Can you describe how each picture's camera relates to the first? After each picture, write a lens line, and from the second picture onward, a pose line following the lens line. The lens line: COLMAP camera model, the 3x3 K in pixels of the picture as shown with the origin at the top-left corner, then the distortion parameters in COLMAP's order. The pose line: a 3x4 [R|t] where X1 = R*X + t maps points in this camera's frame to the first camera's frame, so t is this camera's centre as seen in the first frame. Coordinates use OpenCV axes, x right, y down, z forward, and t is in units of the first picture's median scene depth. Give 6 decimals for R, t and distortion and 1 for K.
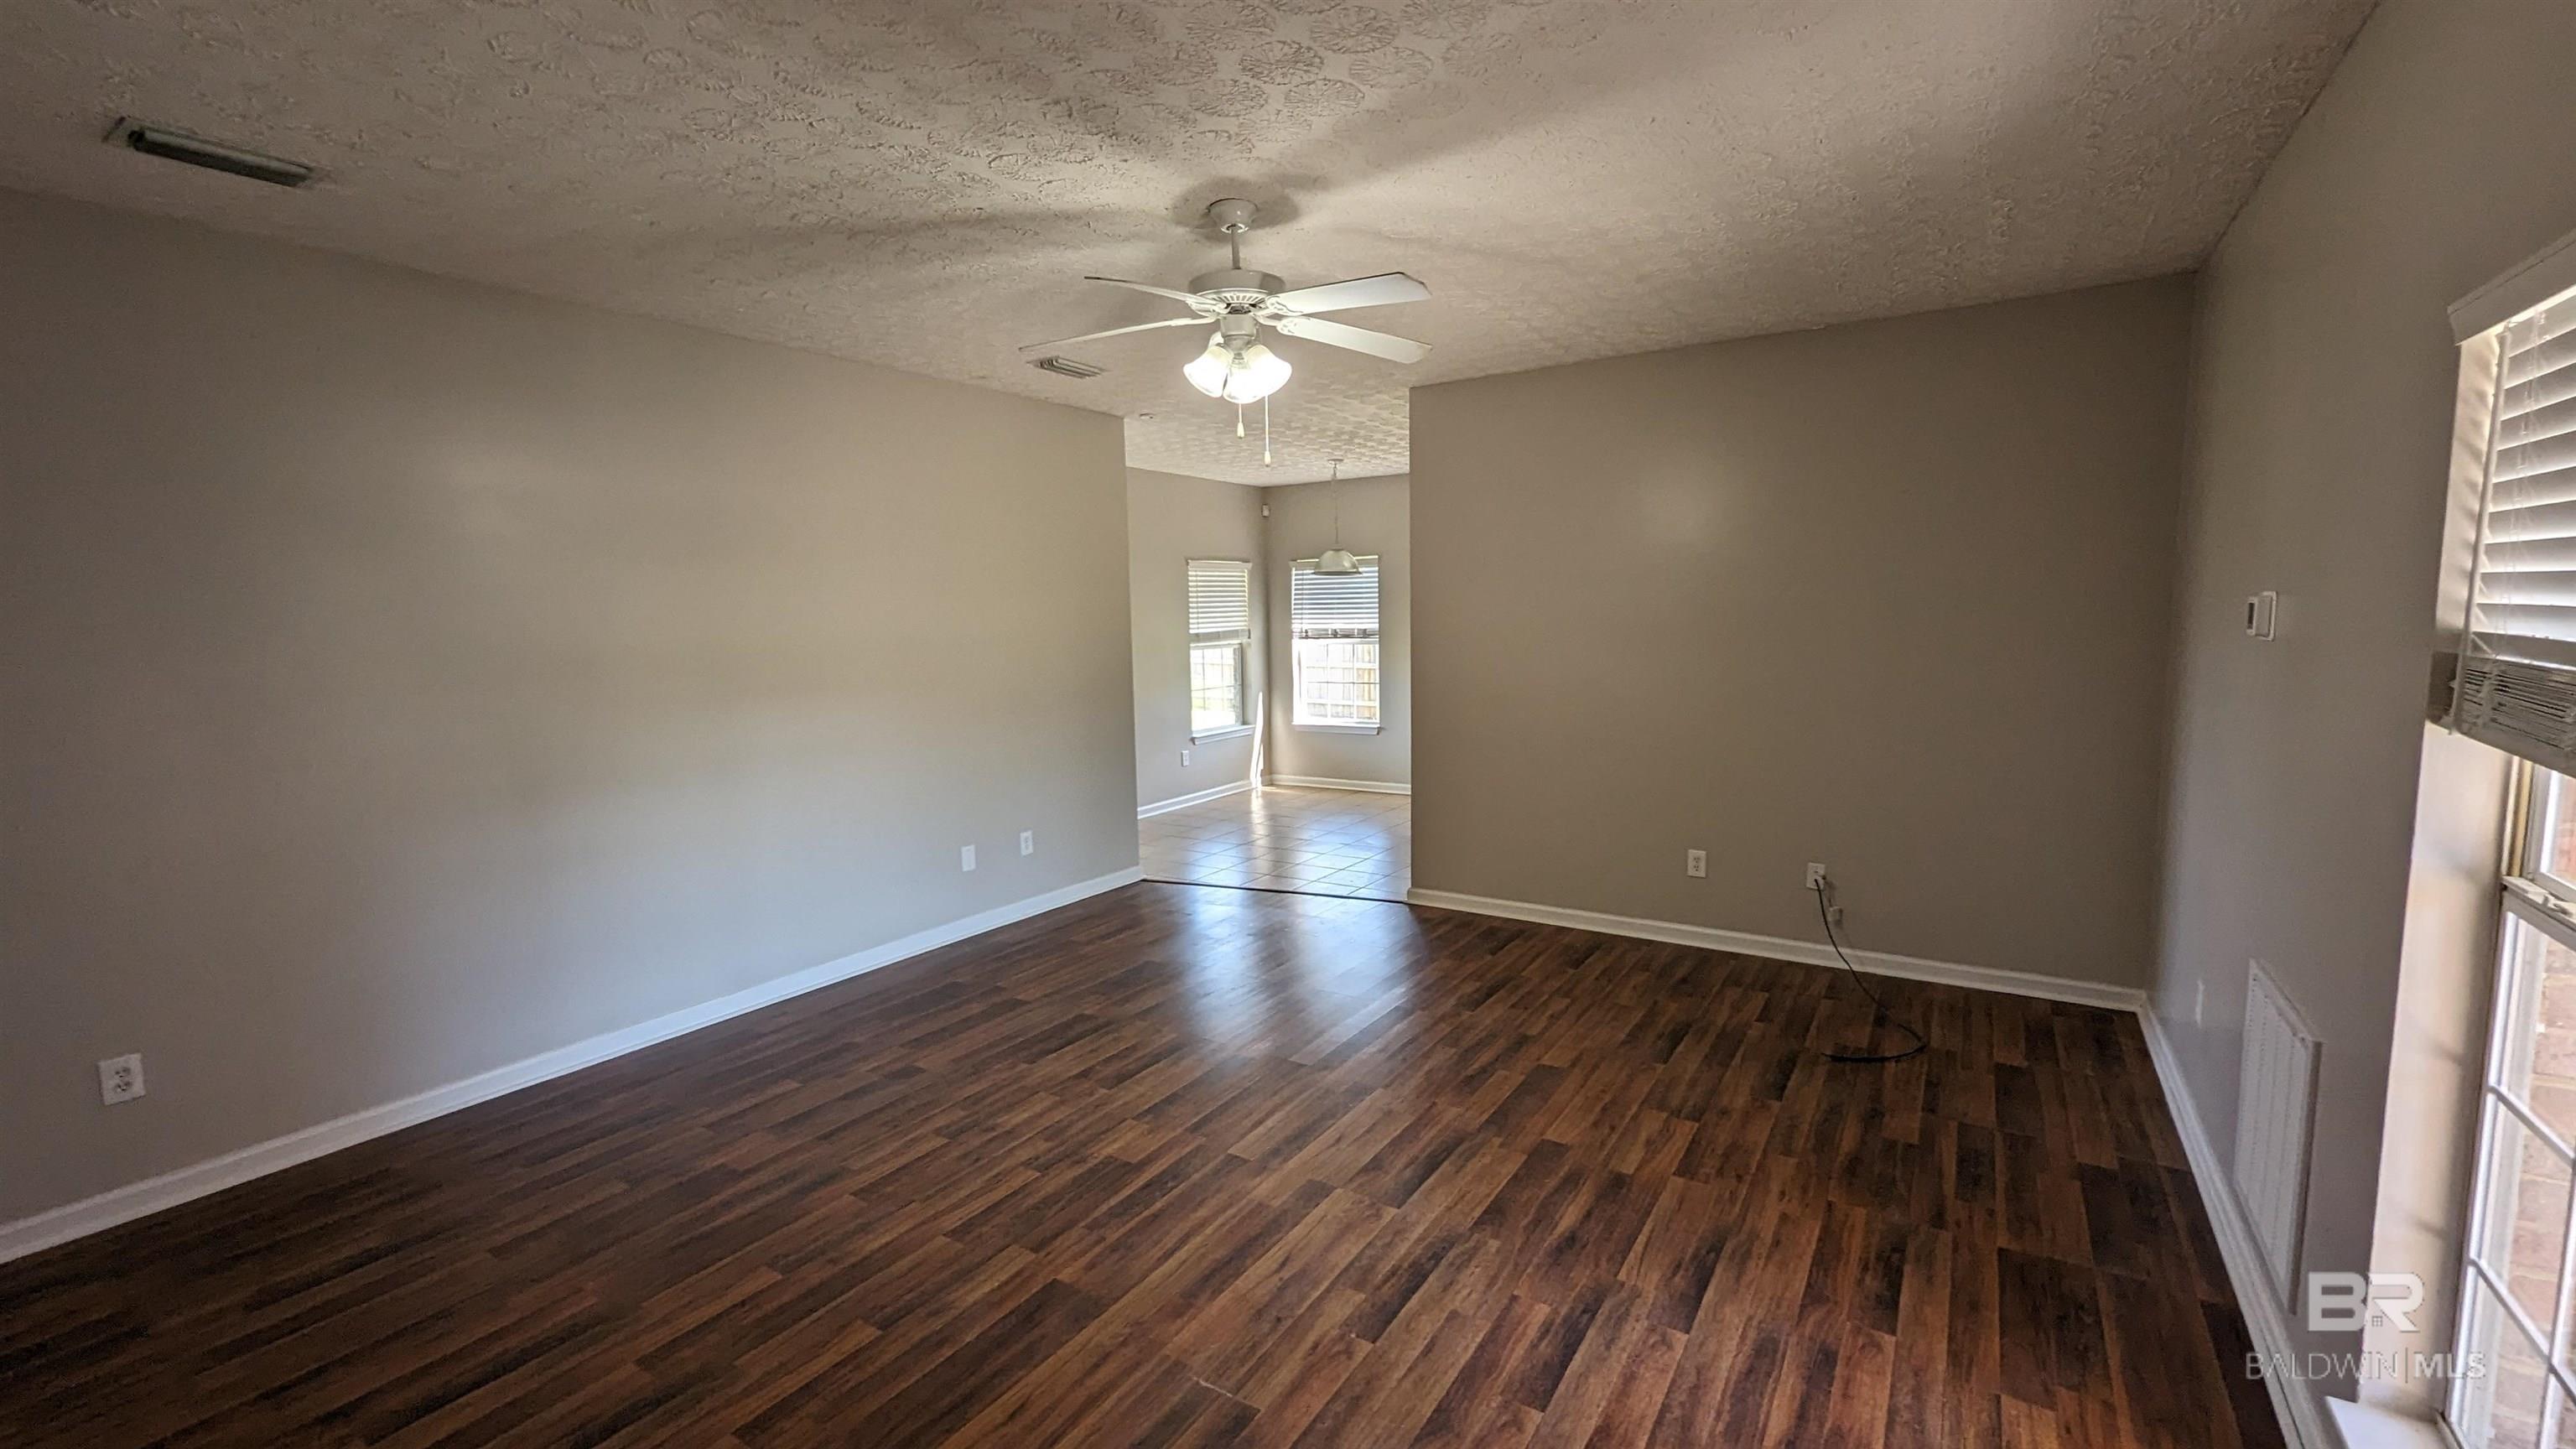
lens RADIAL K [[1061.3, 0, 1300.4], [0, 1061.3, 721.7], [0, 0, 1]] dist [-0.000862, -0.000383]
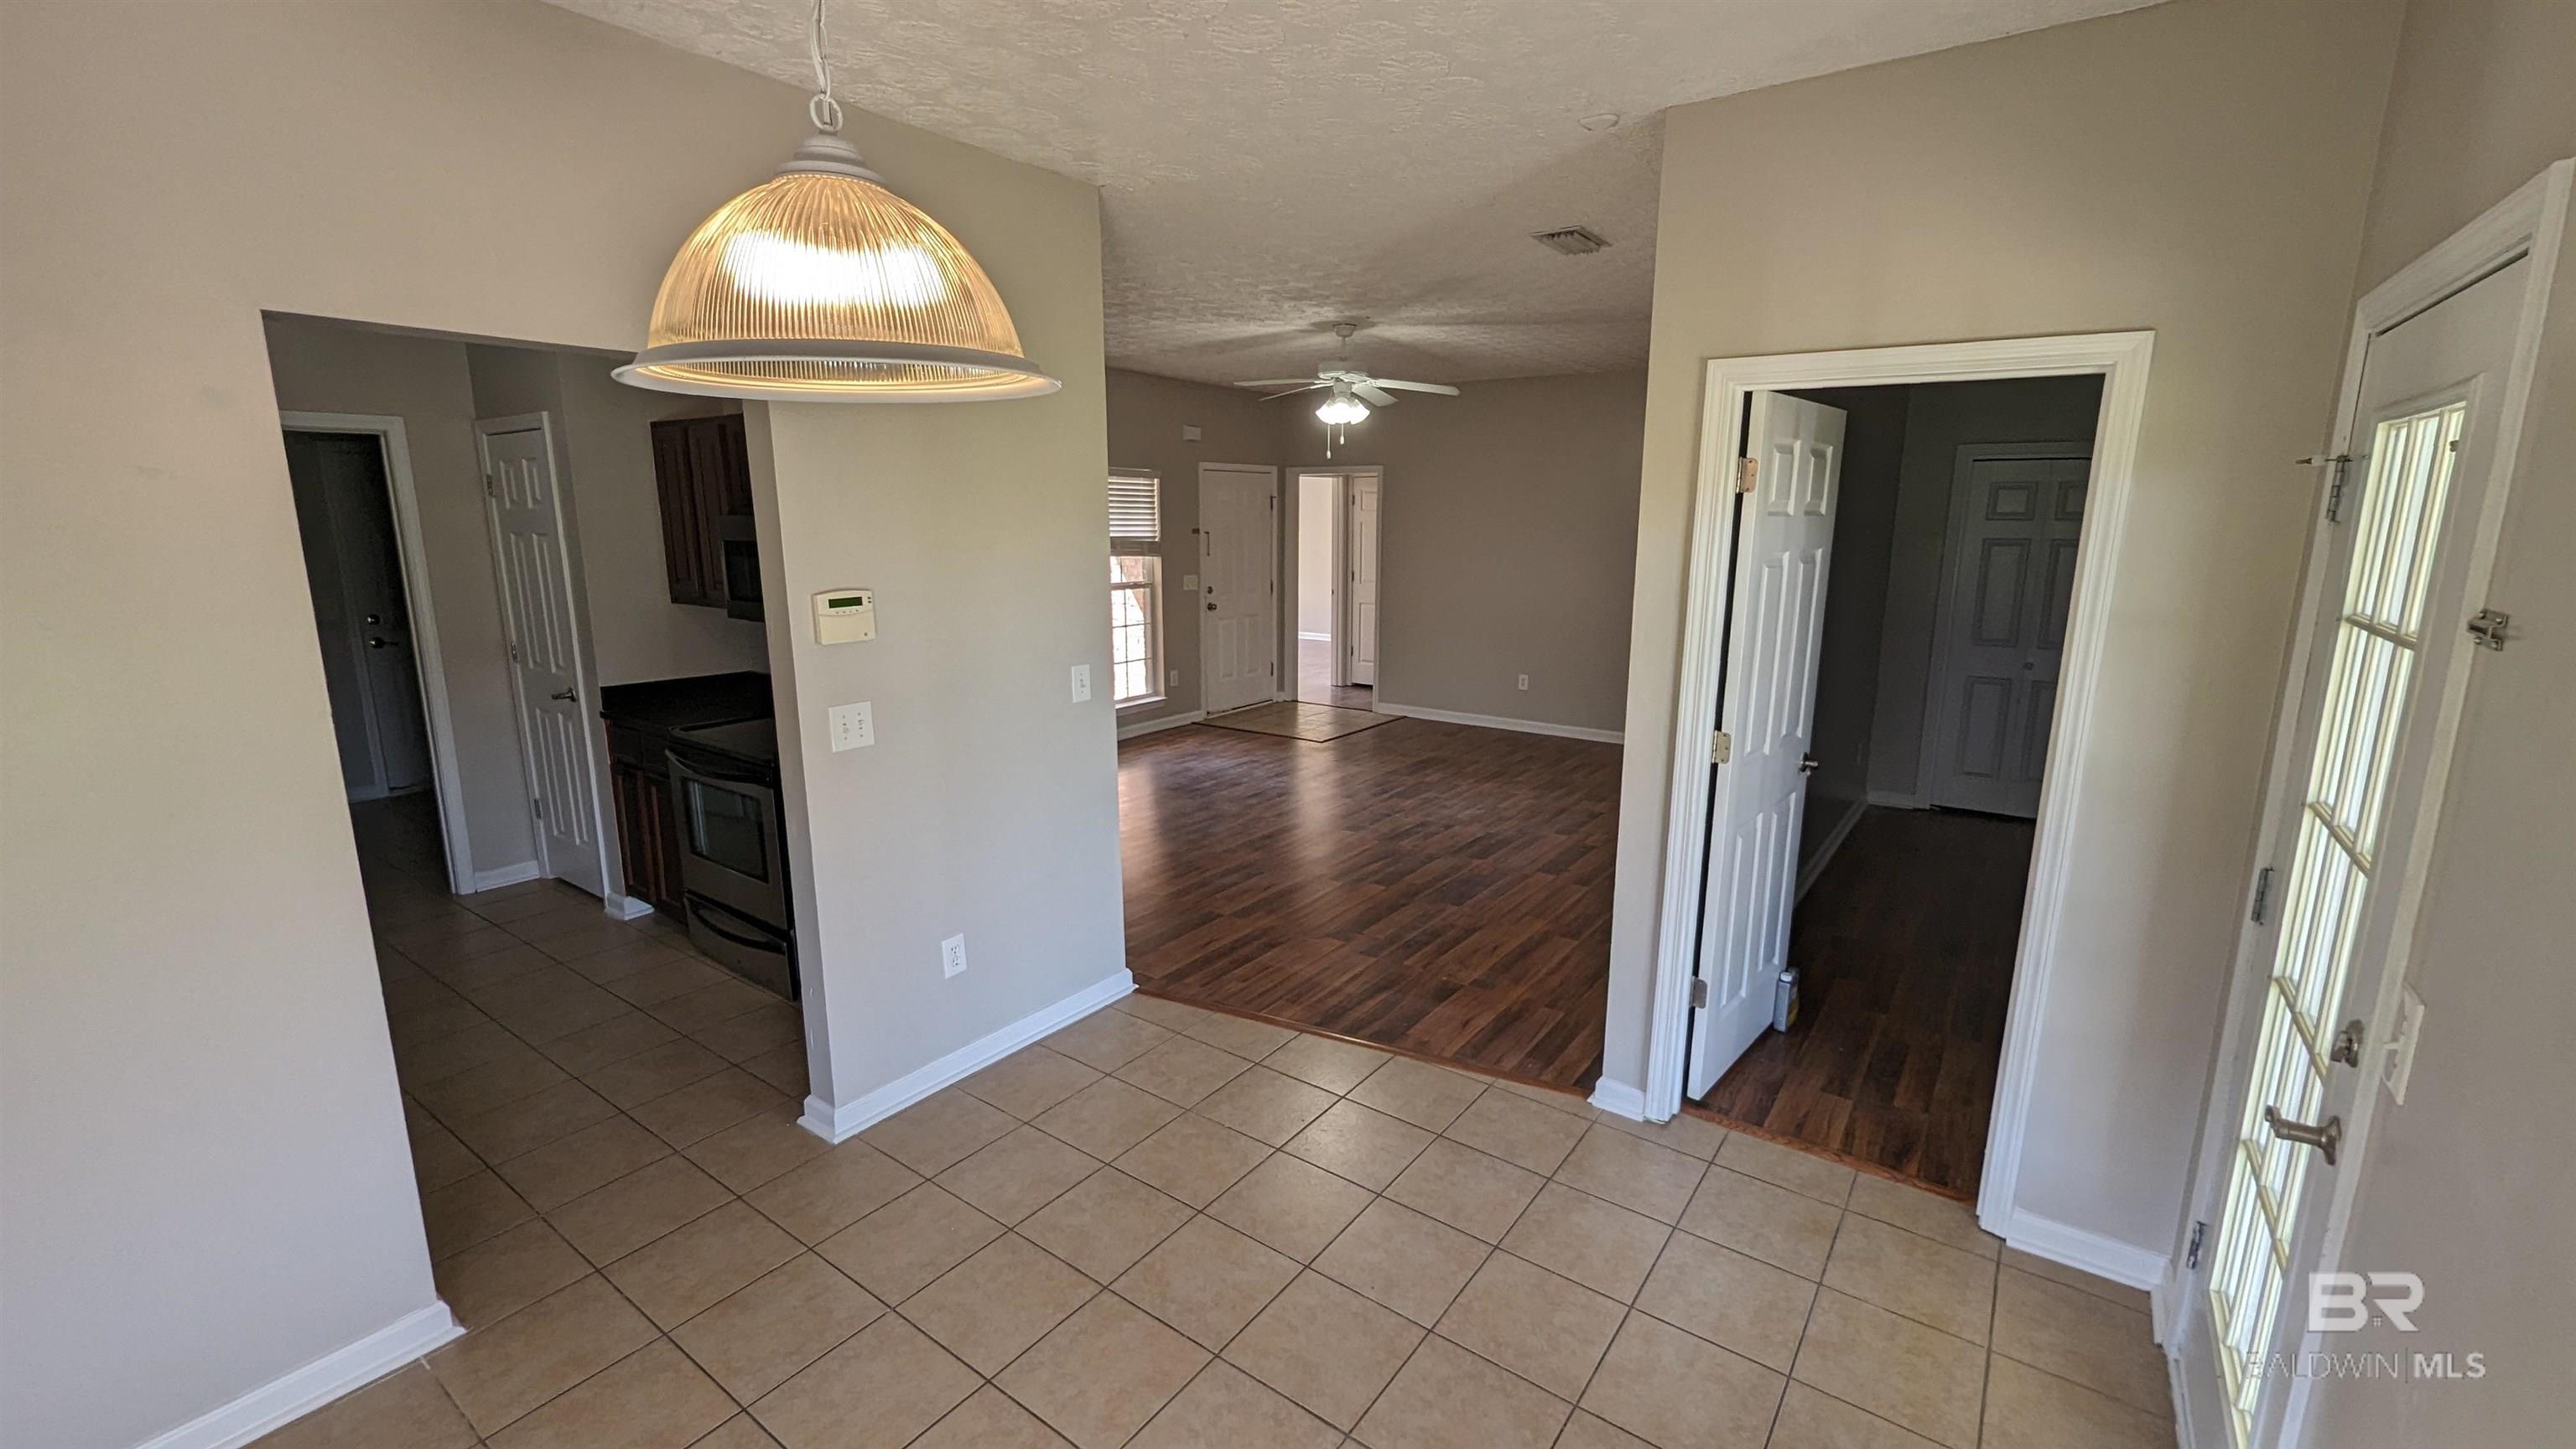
lens RADIAL K [[1061.3, 0, 1300.4], [0, 1061.3, 721.7], [0, 0, 1]] dist [-0.000862, -0.000383]
pose [[-0.998682, 0.002782, 0.051249, -0.074881], [0.017861, 0.954953, 0.296220, -0.351912], [-0.048116, 0.296745, -0.953744, 2.949754]]
